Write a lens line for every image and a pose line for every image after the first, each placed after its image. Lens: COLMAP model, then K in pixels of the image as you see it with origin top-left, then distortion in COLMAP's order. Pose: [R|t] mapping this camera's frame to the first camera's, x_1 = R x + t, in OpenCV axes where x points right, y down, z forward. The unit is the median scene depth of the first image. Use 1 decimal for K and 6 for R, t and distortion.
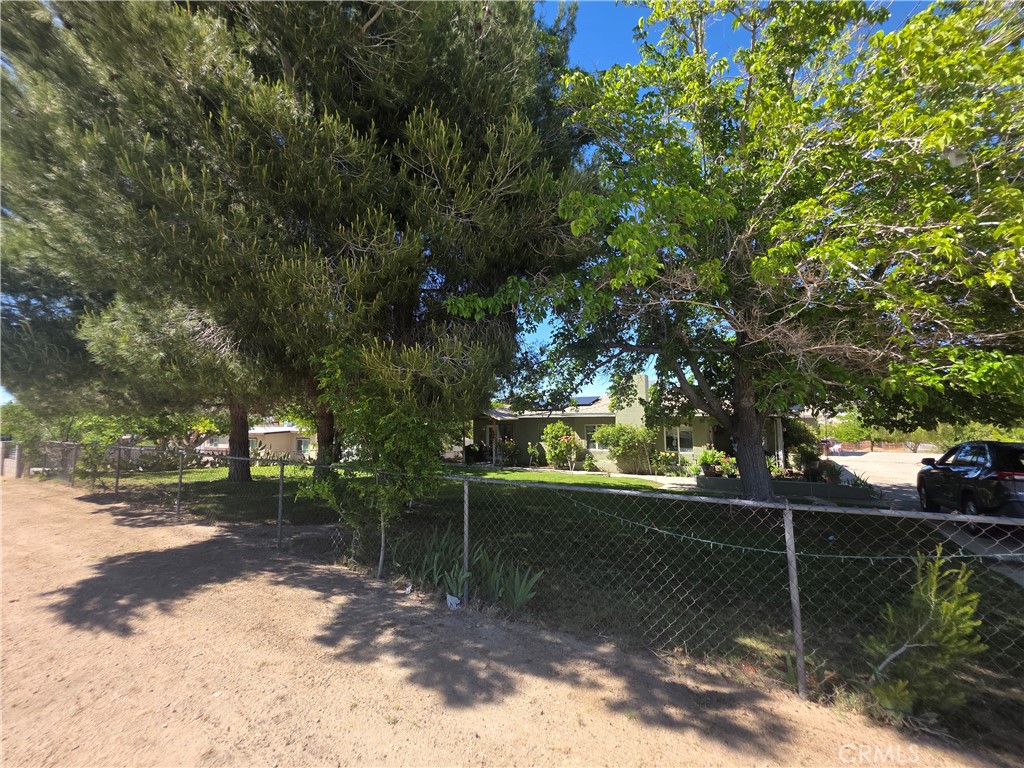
lens RADIAL K [[405.6, 0, 512.0], [0, 405.6, 384.0], [0, 0, 1]] dist [-0.000636, 0.000354]
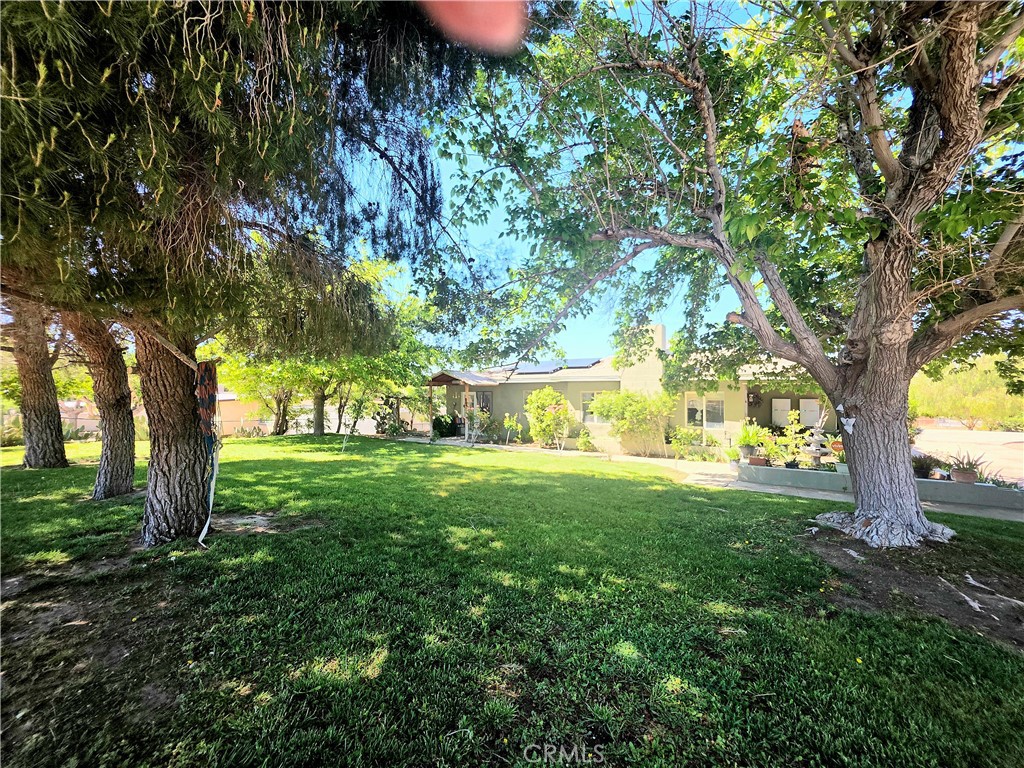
lens RADIAL K [[405.6, 0, 512.0], [0, 405.6, 384.0], [0, 0, 1]] dist [-0.000636, 0.000354]
pose [[0.999824, 0.011199, -0.015083, 0.067926], [-0.010146, 0.997621, 0.068180, 0.039919], [0.015811, -0.068015, 0.997559, 0.260244]]
